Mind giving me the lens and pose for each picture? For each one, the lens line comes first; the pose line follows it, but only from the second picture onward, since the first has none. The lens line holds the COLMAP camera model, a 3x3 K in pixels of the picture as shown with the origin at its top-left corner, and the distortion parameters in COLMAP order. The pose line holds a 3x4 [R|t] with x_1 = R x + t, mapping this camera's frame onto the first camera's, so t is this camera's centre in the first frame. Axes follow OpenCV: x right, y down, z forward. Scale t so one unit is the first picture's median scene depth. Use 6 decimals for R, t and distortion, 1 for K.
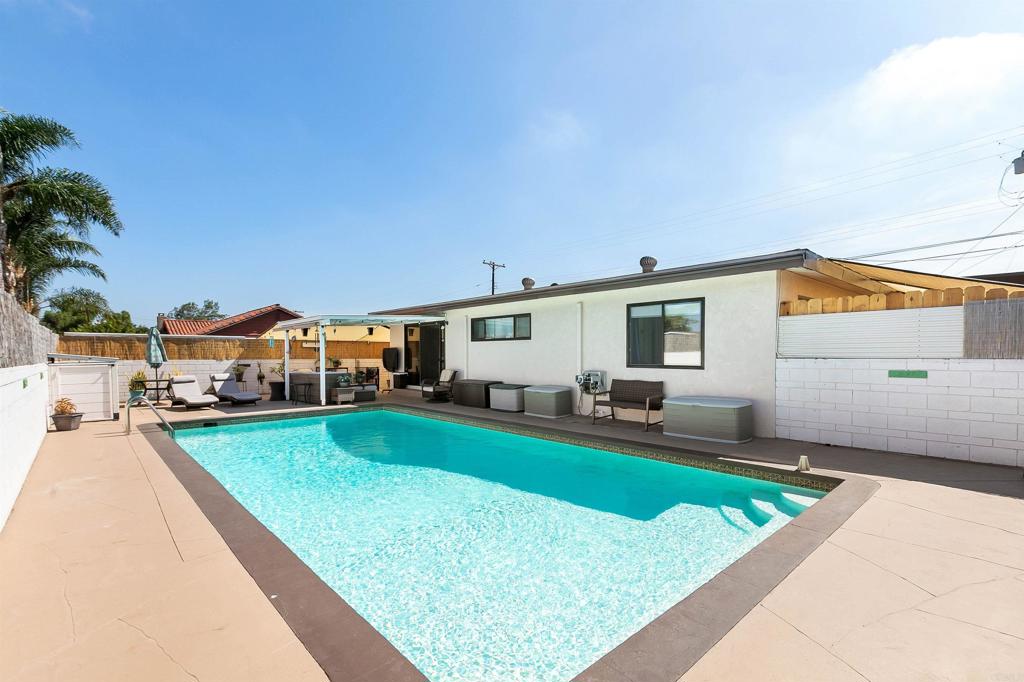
lens RADIAL K [[466.1, 0, 517.2], [0, 466.1, 340.3], [0, 0, 1]] dist [0.037105, 0.000060]
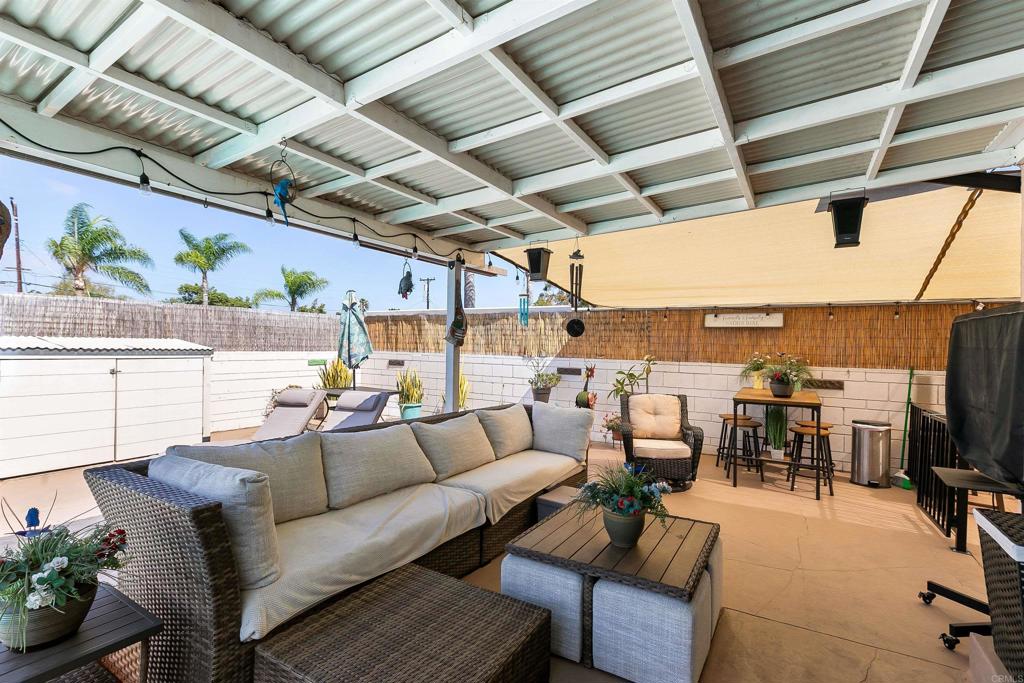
lens RADIAL K [[453.4, 0, 515.5], [0, 453.4, 343.2], [0, 0, 1]] dist [-0.001105, -0.000050]
pose [[0.269426, 0.004636, -0.963010, -0.211957], [0.010475, 0.999915, 0.007744, 0.026028], [0.962964, -0.012174, 0.269355, 0.937009]]
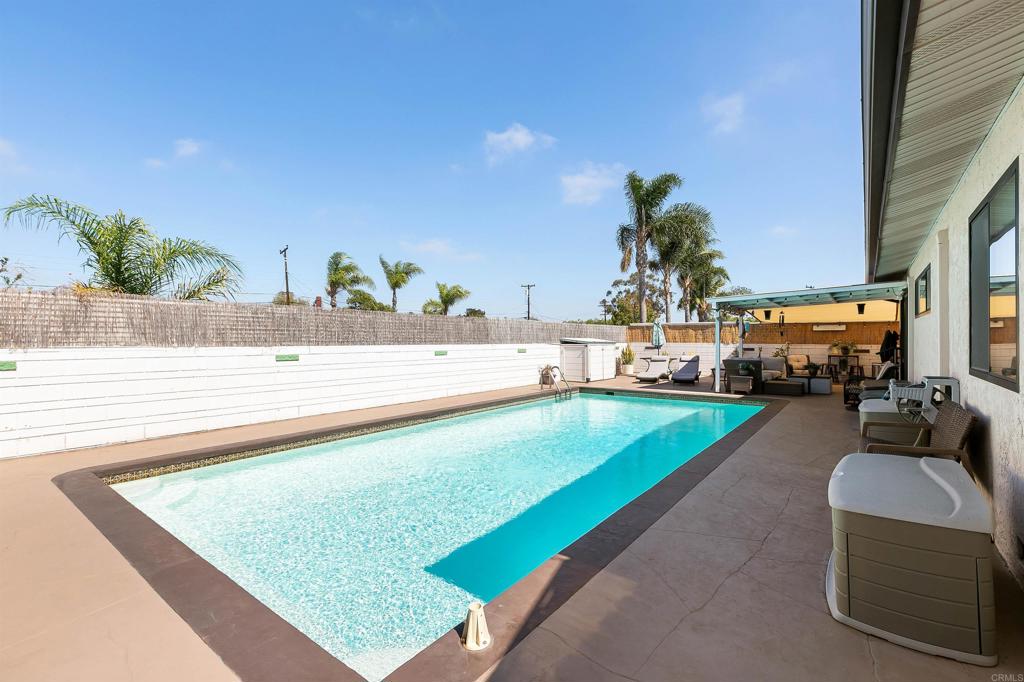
lens RADIAL K [[466.1, 0, 517.2], [0, 466.1, 340.3], [0, 0, 1]] dist [0.037105, 0.000060]
pose [[0.196210, 0.005381, -0.980547, 0.365162], [0.027920, 0.999549, 0.011072, 0.008715], [0.980164, -0.029549, 0.195971, 0.341017]]
